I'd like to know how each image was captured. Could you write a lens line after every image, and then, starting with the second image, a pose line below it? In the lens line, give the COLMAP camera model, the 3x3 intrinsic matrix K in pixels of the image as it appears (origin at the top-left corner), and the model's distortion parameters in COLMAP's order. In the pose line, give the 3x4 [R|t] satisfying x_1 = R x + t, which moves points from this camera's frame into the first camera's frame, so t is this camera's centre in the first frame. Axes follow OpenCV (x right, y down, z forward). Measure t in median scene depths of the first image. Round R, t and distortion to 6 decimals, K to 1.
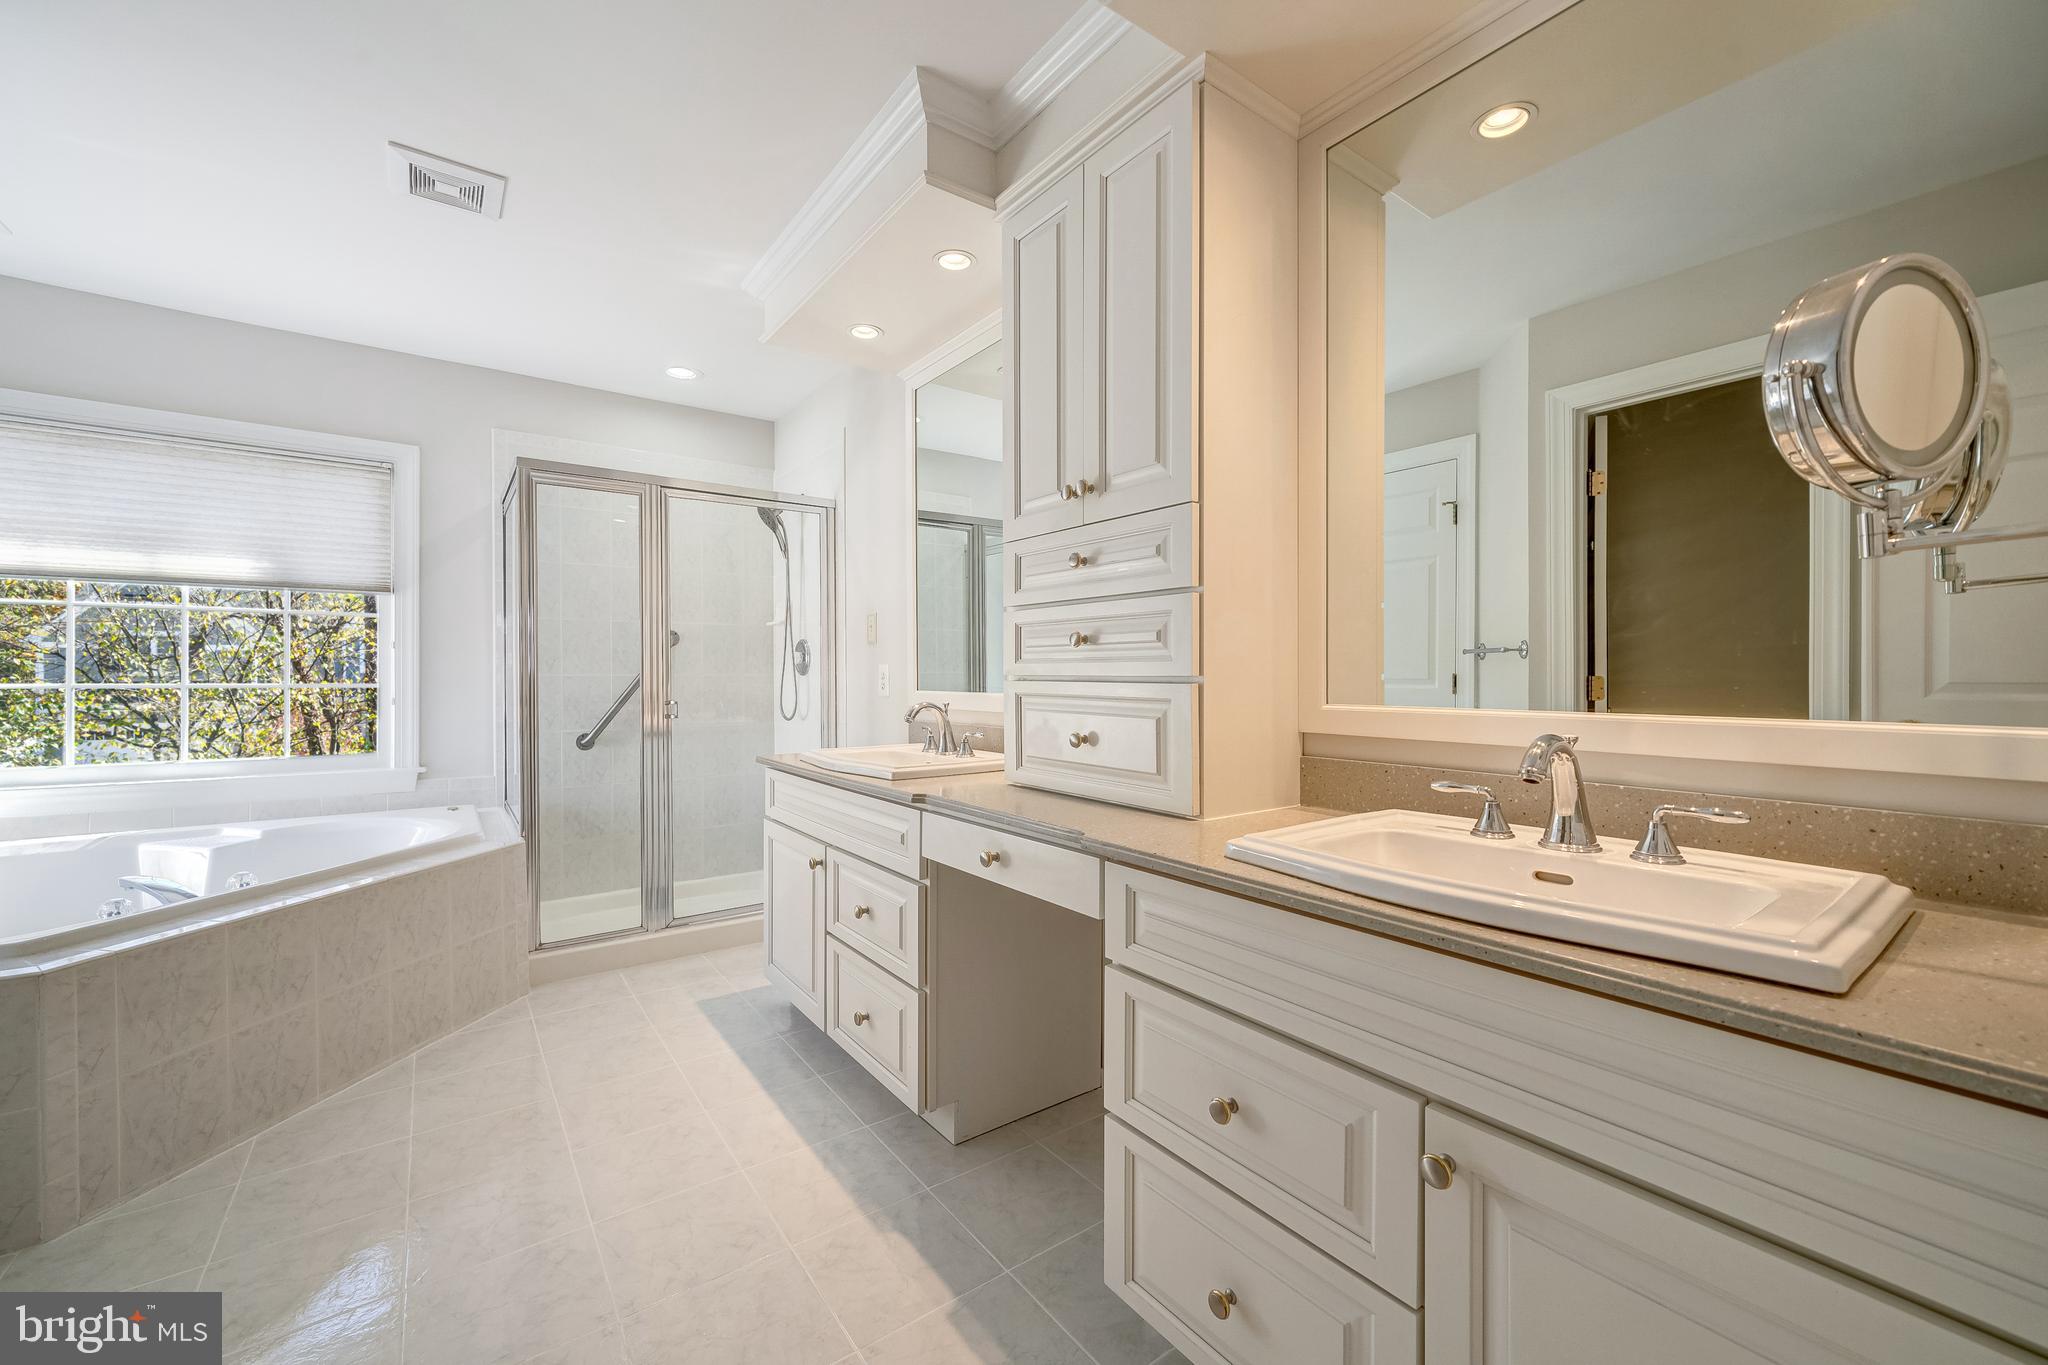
lens RADIAL K [[832.3, 0, 1008.6], [0, 832.3, 679.1], [0, 0, 1]] dist [-0.014842, 0.000109]
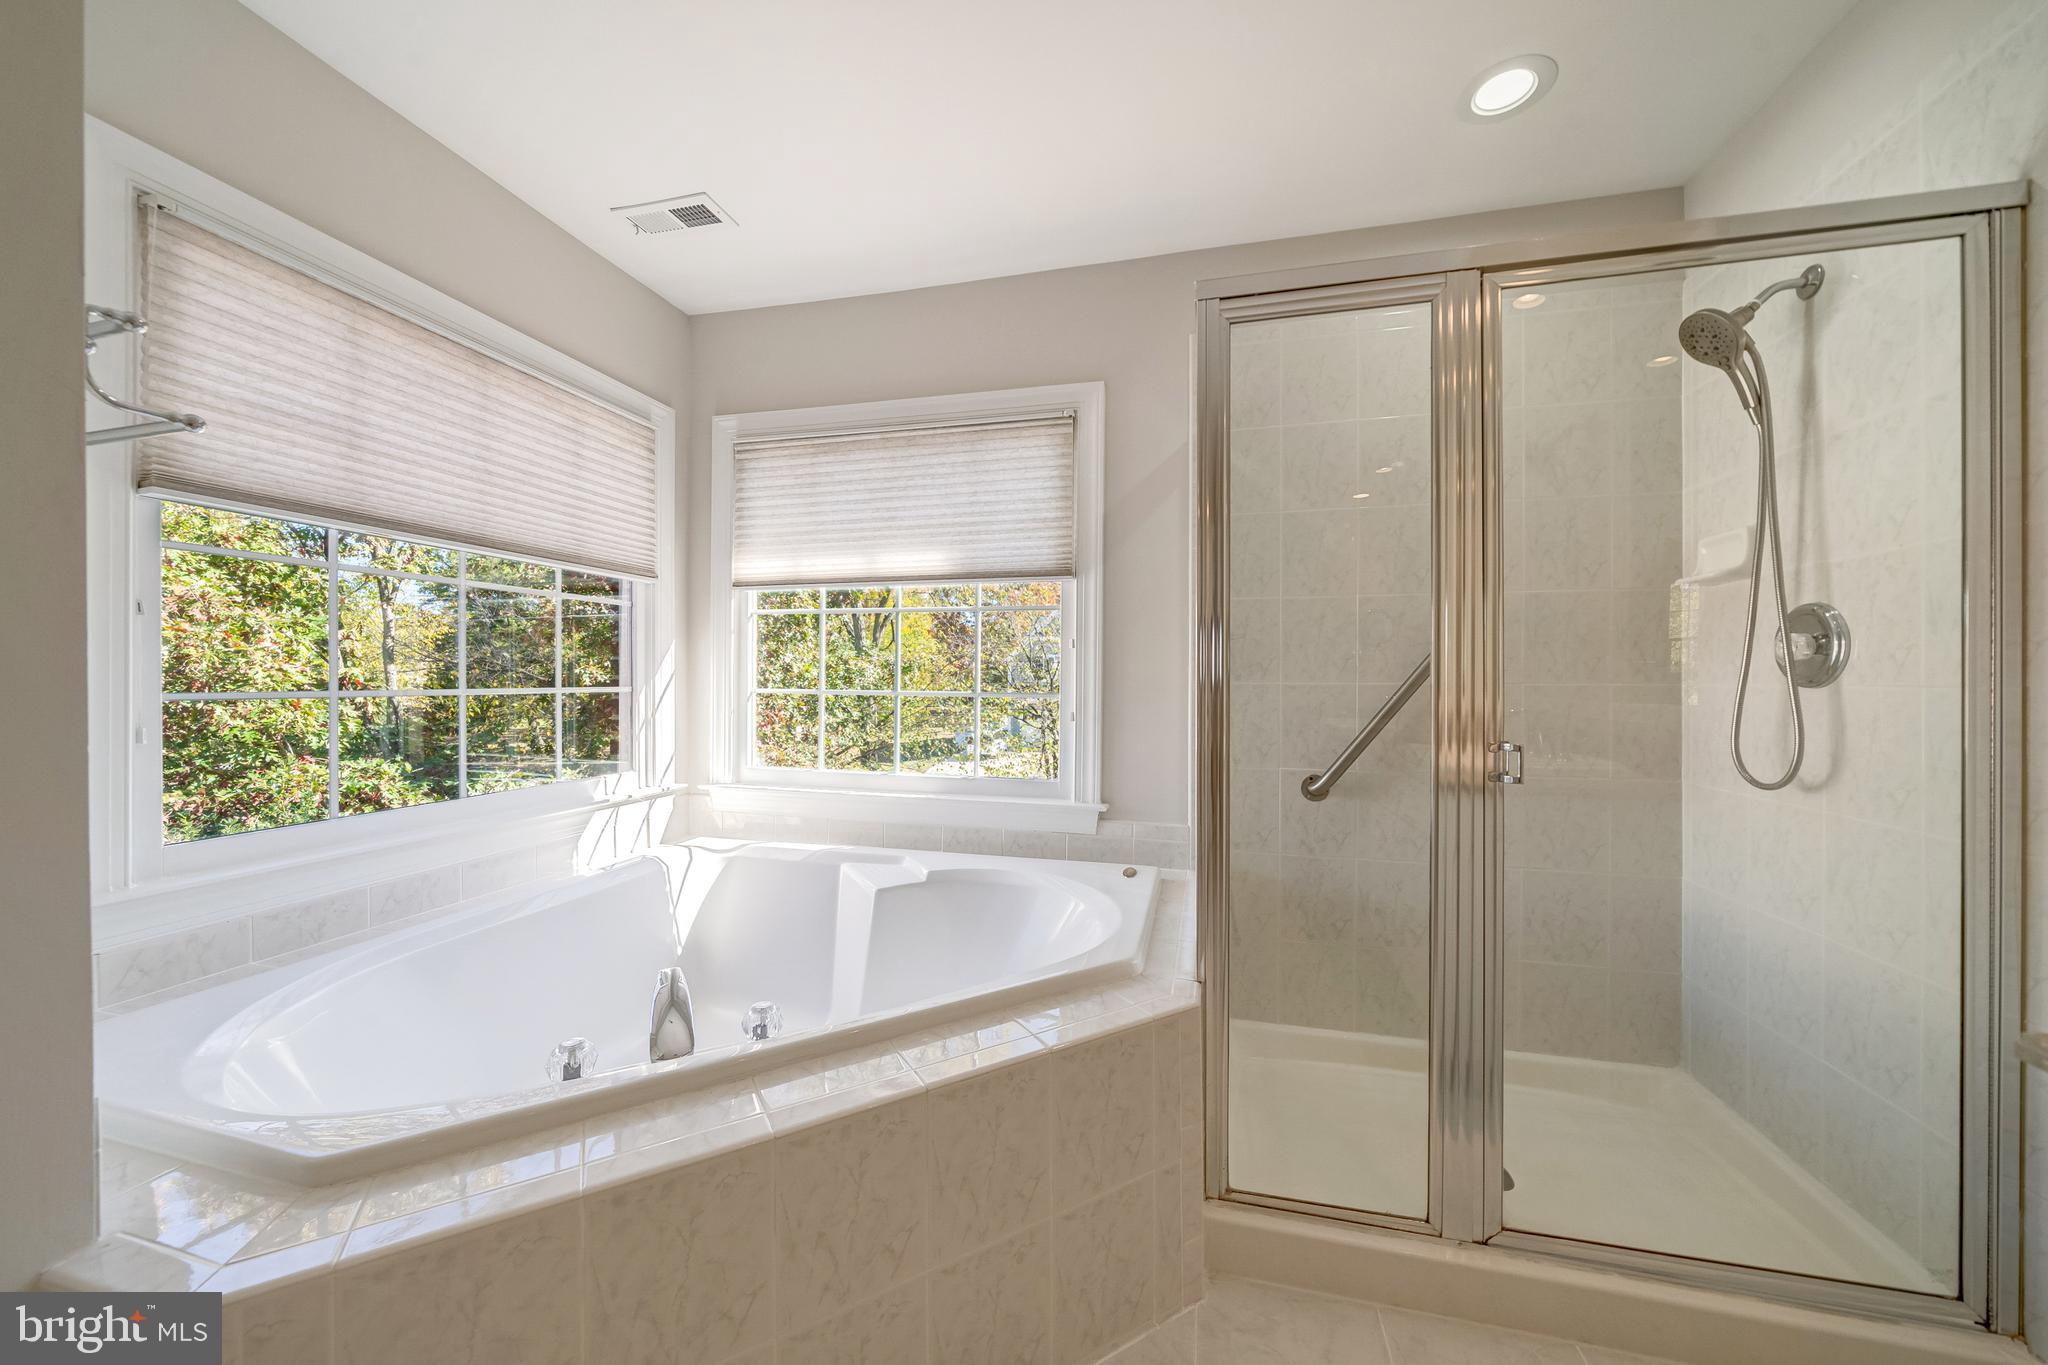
lens RADIAL K [[700.9, 0, 1013.9], [0, 700.9, 682.6], [0, 0, 1]] dist [-0.000539, 0.000054]
pose [[0.637403, 0.005329, -0.770512, -0.273333], [-0.009621, 0.999953, -0.001043, -0.003574], [0.770470, 0.008077, 0.637425, 0.535699]]
